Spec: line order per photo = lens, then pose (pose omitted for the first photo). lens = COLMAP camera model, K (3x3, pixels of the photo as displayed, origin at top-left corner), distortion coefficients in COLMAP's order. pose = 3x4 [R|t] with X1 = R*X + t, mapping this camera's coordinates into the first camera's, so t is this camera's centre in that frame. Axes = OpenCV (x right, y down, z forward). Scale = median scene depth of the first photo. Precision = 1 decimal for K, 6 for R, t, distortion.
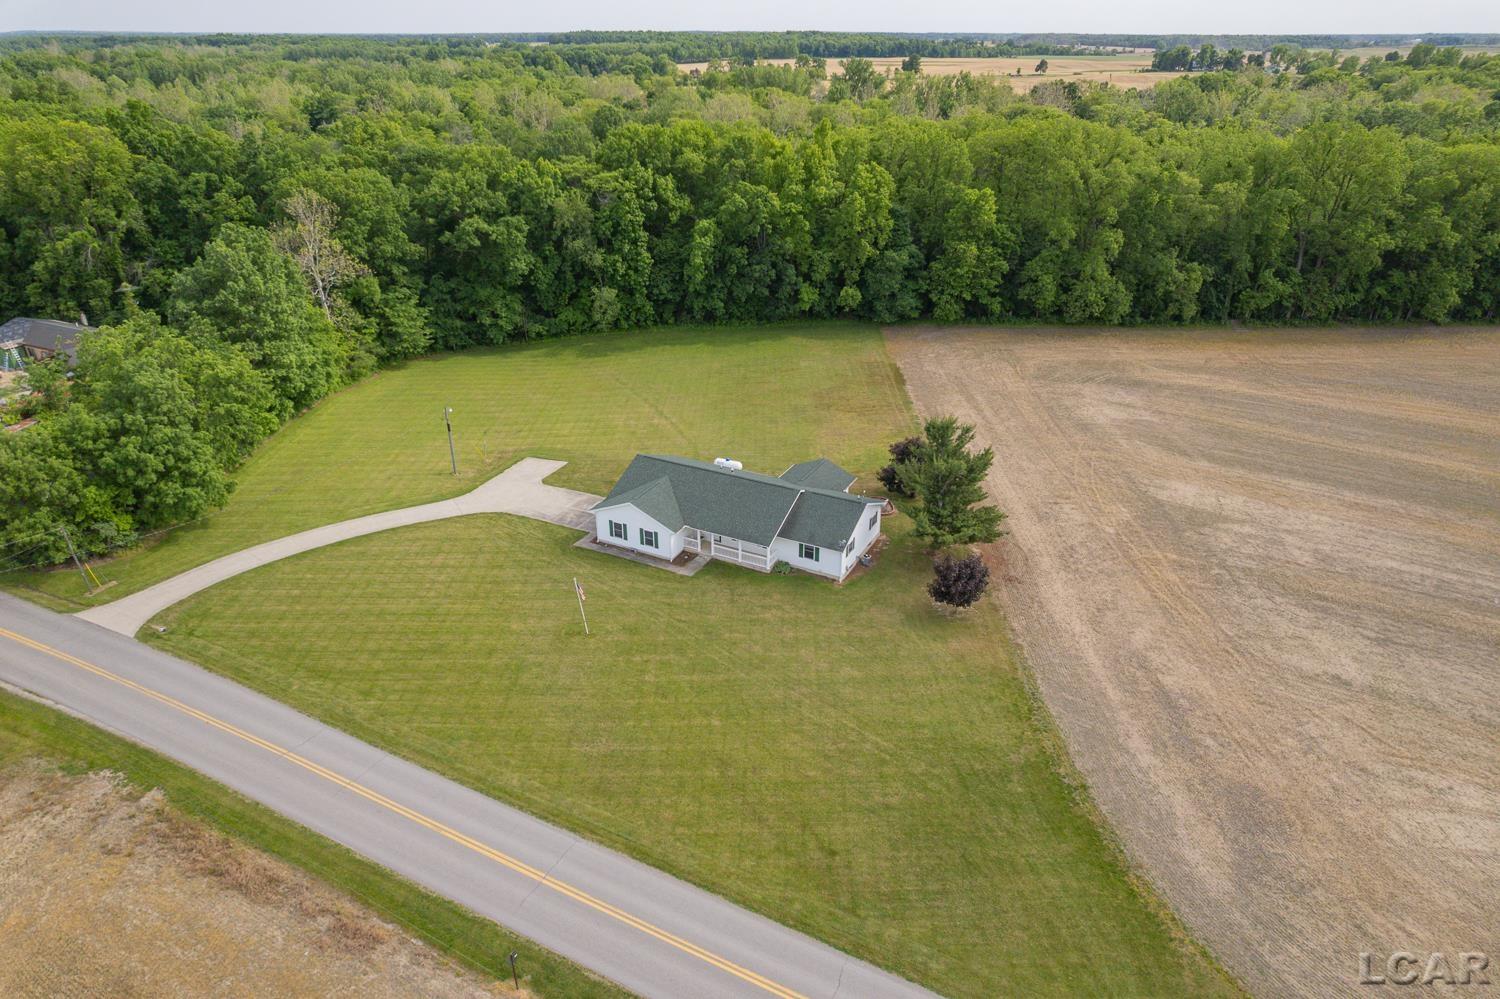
lens RADIAL K [[960.3, 0, 759.4], [0, 960.3, 509.5], [0, 0, 1]] dist [-0.078122, 0.074846]
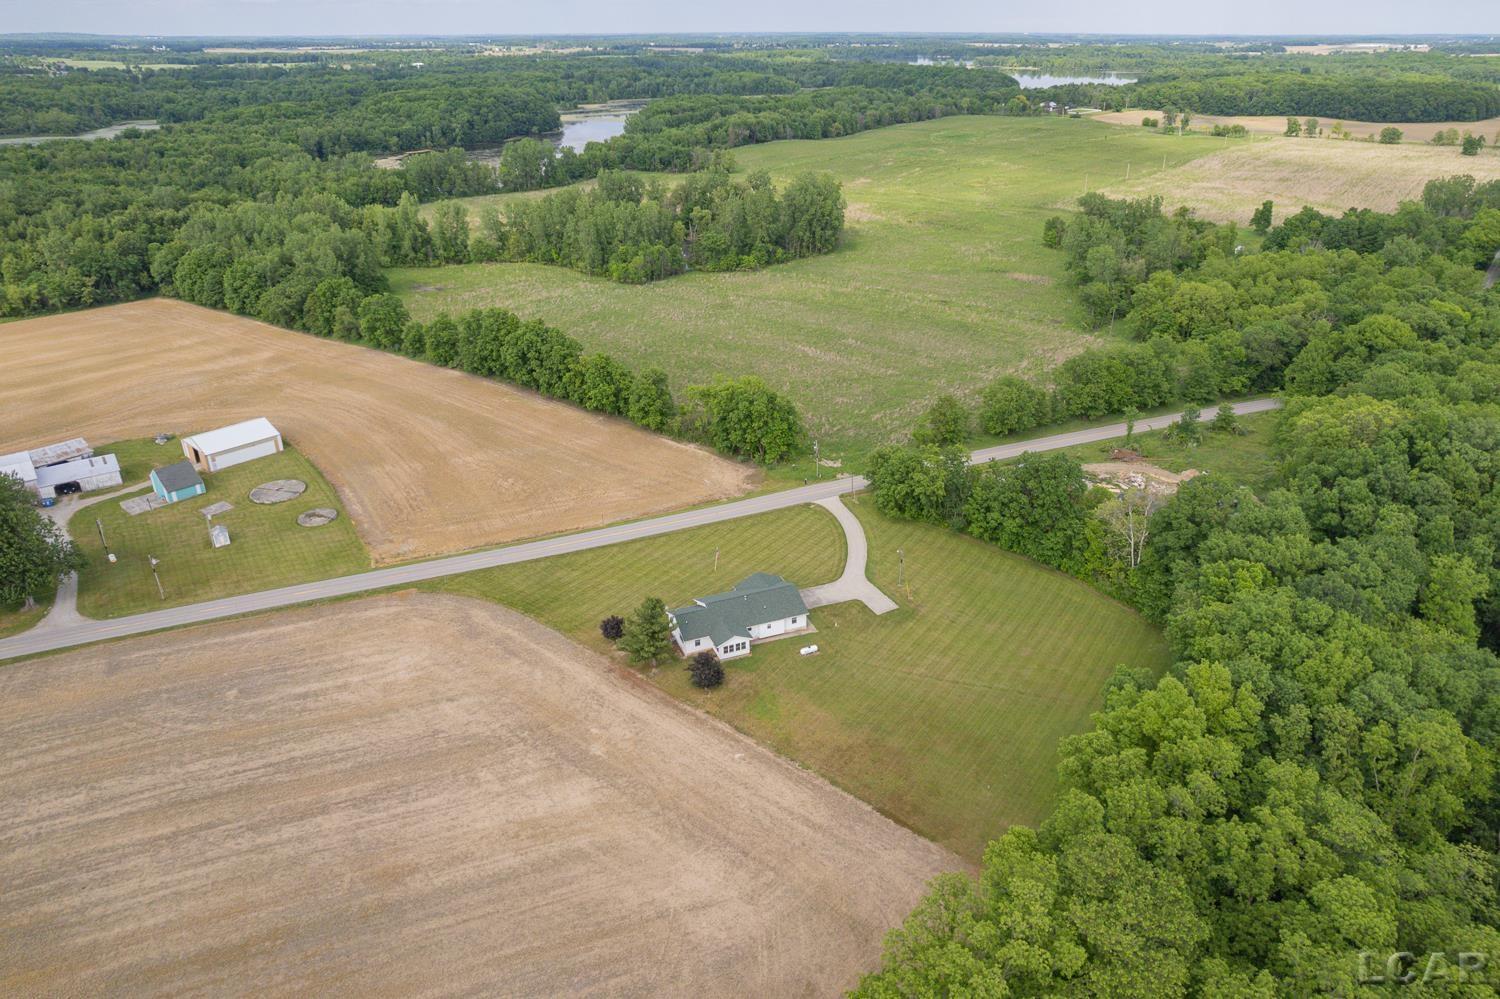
lens RADIAL K [[1017.5, 0, 778.4], [0, 1017.5, 500.6], [0, 0, 1]] dist [-0.087270, 0.084773]
pose [[-0.647386, 0.327027, -0.688437, 1.091819], [-0.341466, 0.683090, 0.645592, -1.301092], [0.681390, 0.653025, -0.330554, 1.374285]]
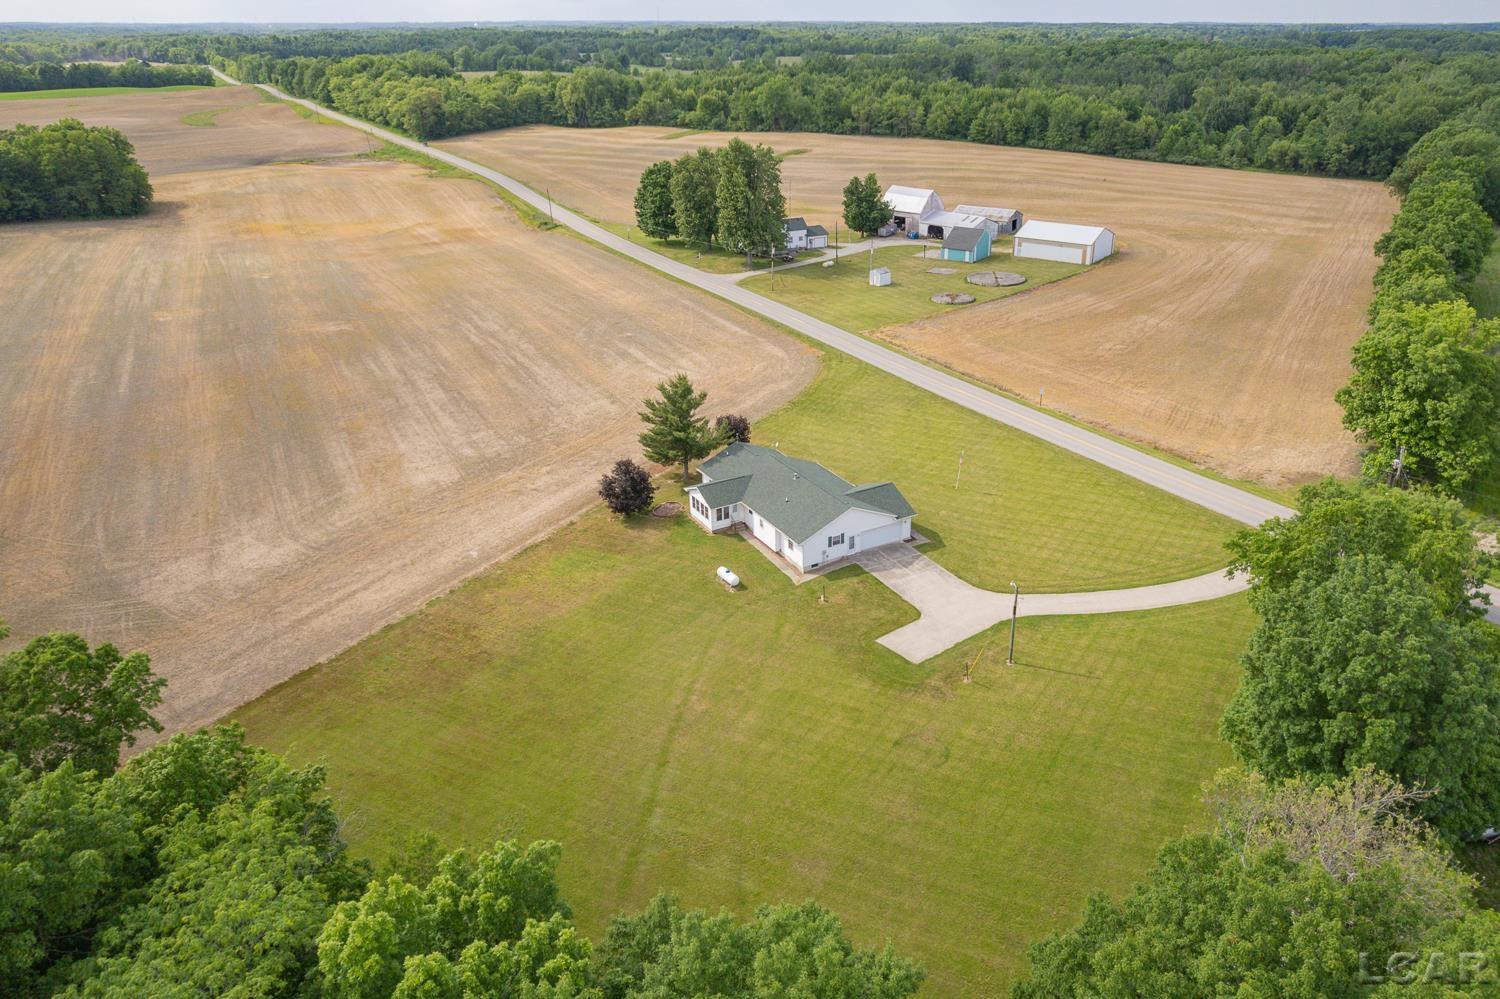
lens RADIAL K [[1057.1, 0, 802.4], [0, 1057.1, 505.6], [0, 0, 1]] dist [-0.049302, 0.004341]
pose [[-0.845965, -0.222808, 0.484458, -0.574440], [0.242930, 0.647727, 0.722105, -0.812481], [-0.474687, 0.728565, -0.493828, 1.431097]]
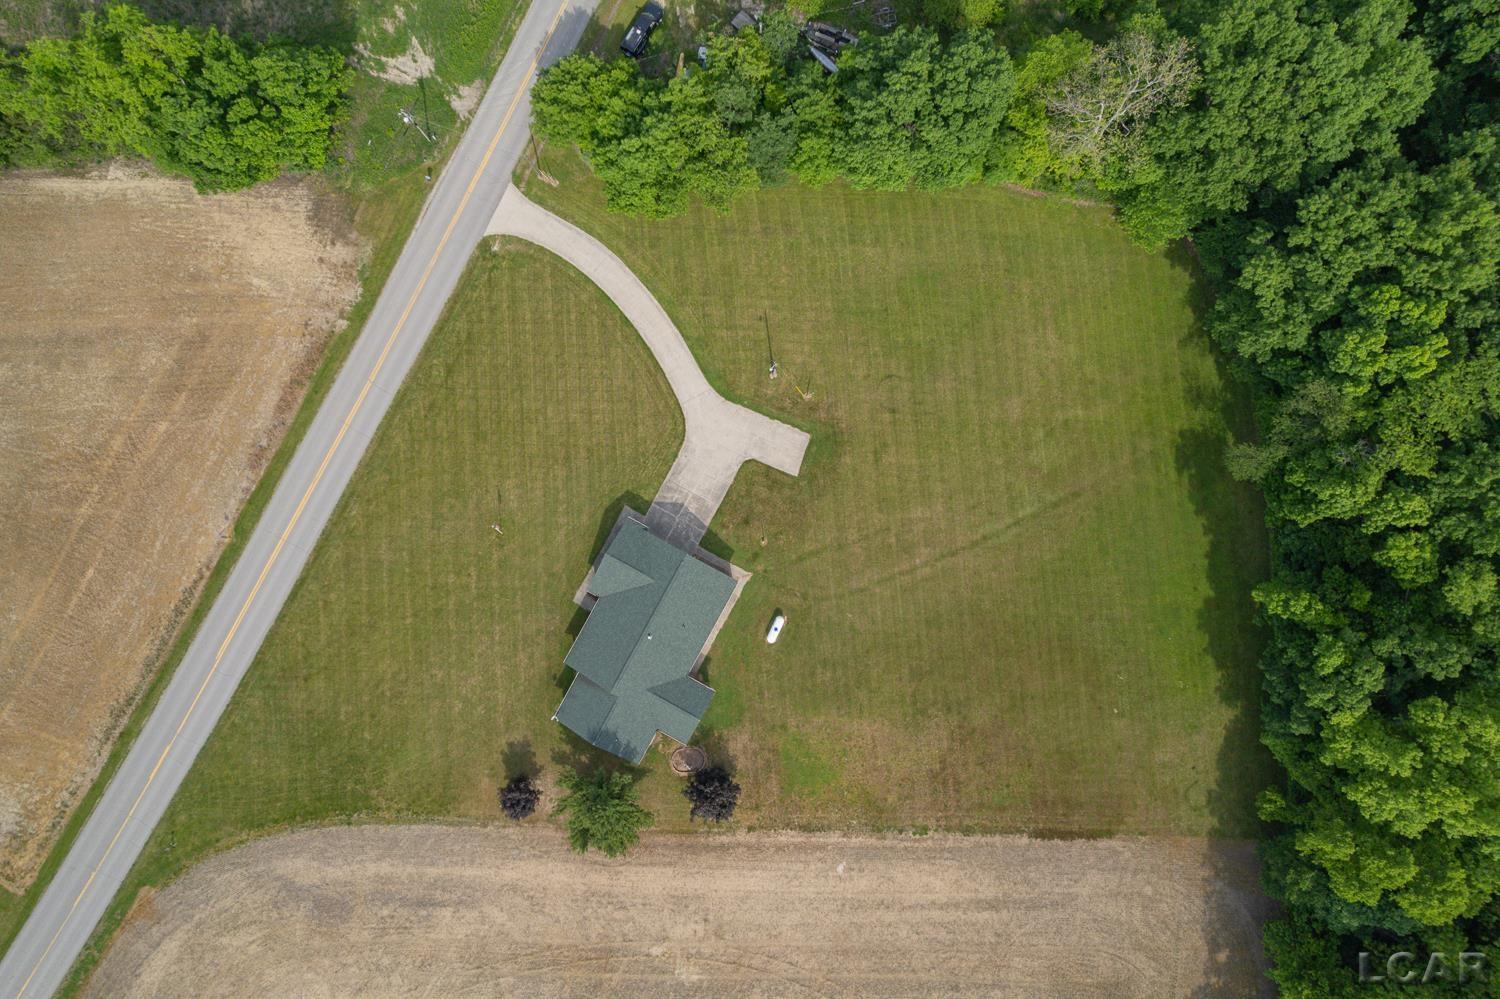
lens RADIAL K [[1028.3, 0, 747.7], [0, 1028.3, 509.9], [0, 0, 1]] dist [-0.066261, 0.051391]
pose [[-0.031254, 0.998745, -0.039125, -0.120818], [-0.452908, 0.020743, 0.891316, -1.058048], [0.891009, 0.045577, 0.451692, 0.457975]]
